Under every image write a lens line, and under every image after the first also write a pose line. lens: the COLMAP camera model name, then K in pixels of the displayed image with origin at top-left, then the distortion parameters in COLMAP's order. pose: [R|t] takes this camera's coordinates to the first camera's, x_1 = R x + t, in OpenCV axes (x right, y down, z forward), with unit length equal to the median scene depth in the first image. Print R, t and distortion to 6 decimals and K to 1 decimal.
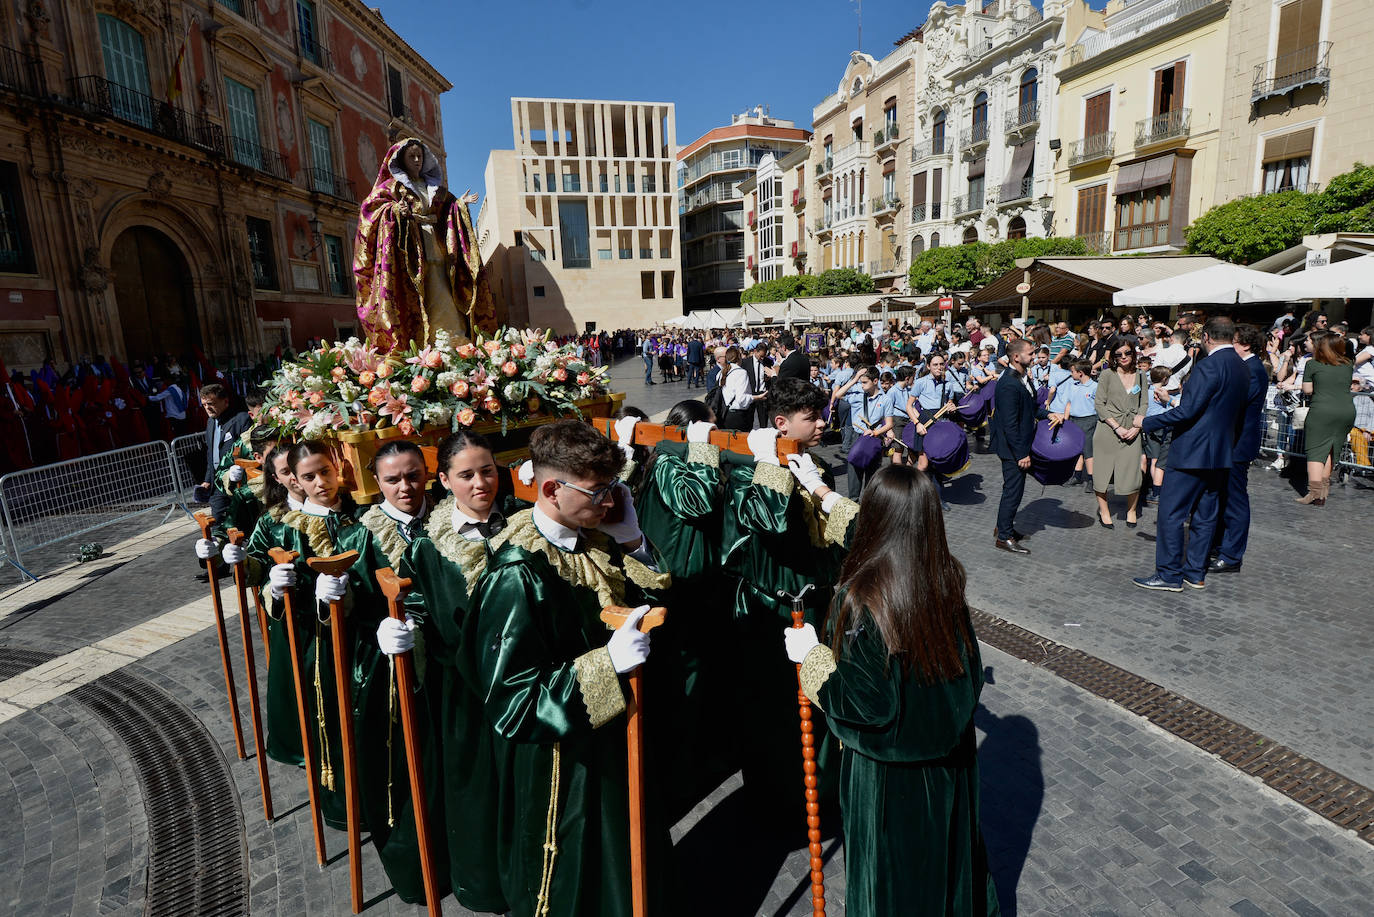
lens RADIAL K [[645.8, 0, 687.0], [0, 645.8, 458.5], [0, 0, 1]] dist [-0.002059, -0.022423]
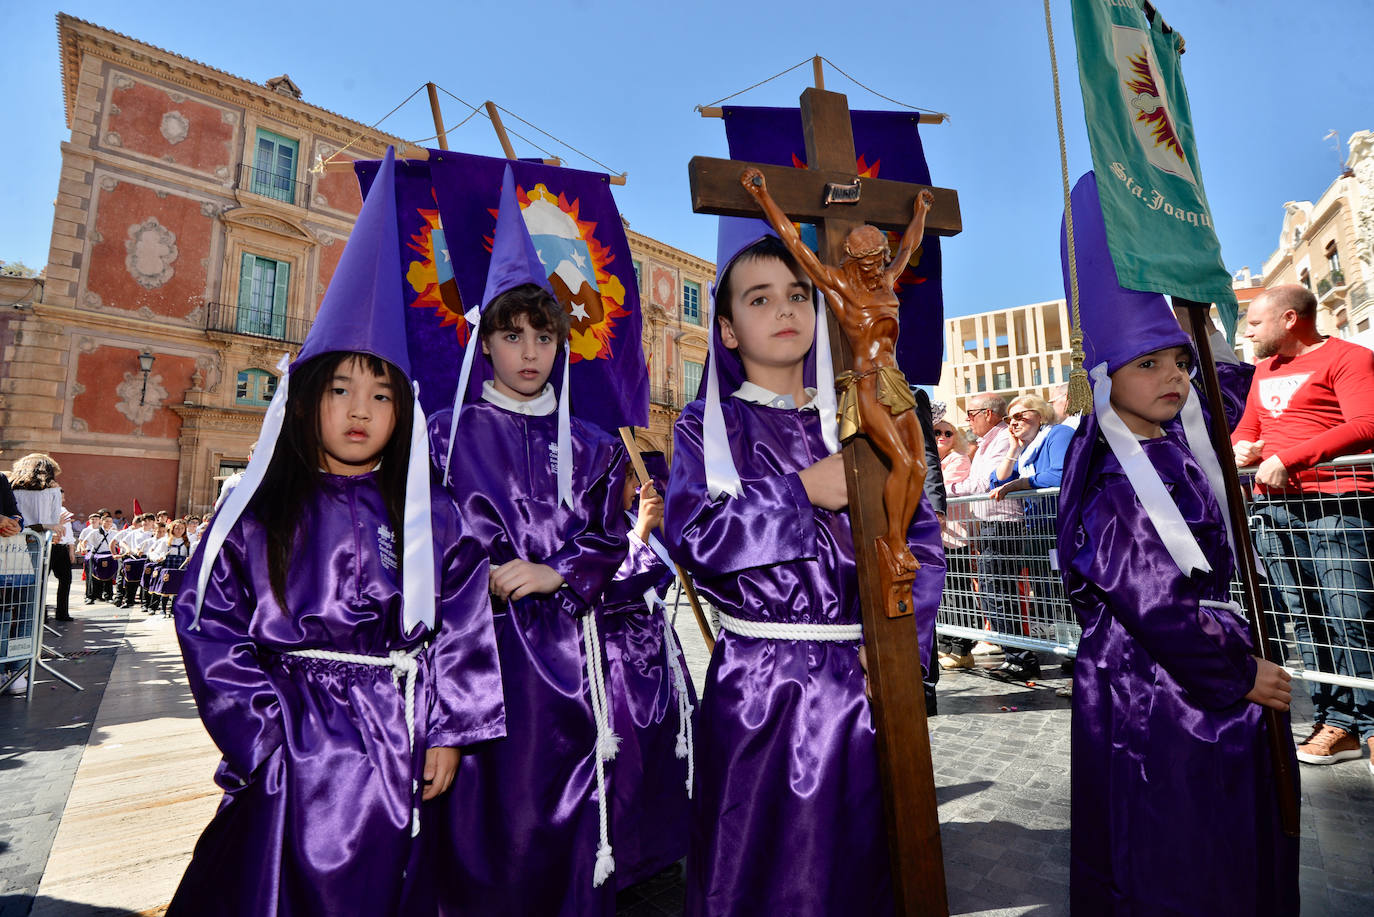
lens RADIAL K [[645.8, 0, 687.0], [0, 645.8, 458.5], [0, 0, 1]] dist [-0.002059, -0.022423]
pose [[0.714172, -0.059078, -0.697472, 0.246101], [-0.148625, 0.960913, -0.233576, 0.025448], [0.684009, 0.270475, 0.677477, -0.049943]]
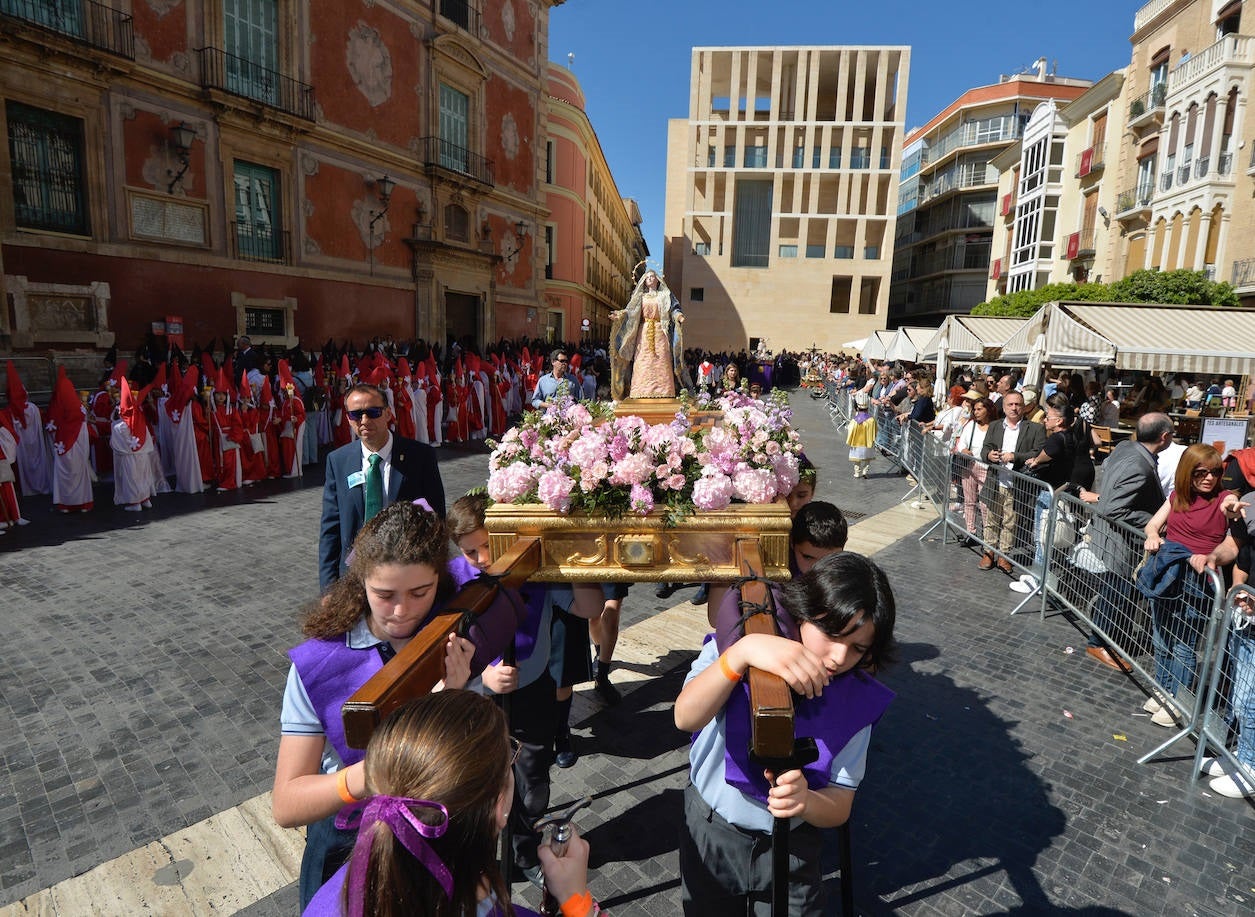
lens RADIAL K [[632.9, 0, 695.7], [0, 632.9, 453.0], [0, 0, 1]] dist [-0.012800, -0.014893]
pose [[0.933478, 0.136494, -0.331645, 0.067242], [-0.147972, 0.988946, -0.009479, -0.083923], [0.326685, 0.057922, 0.943357, 0.396175]]
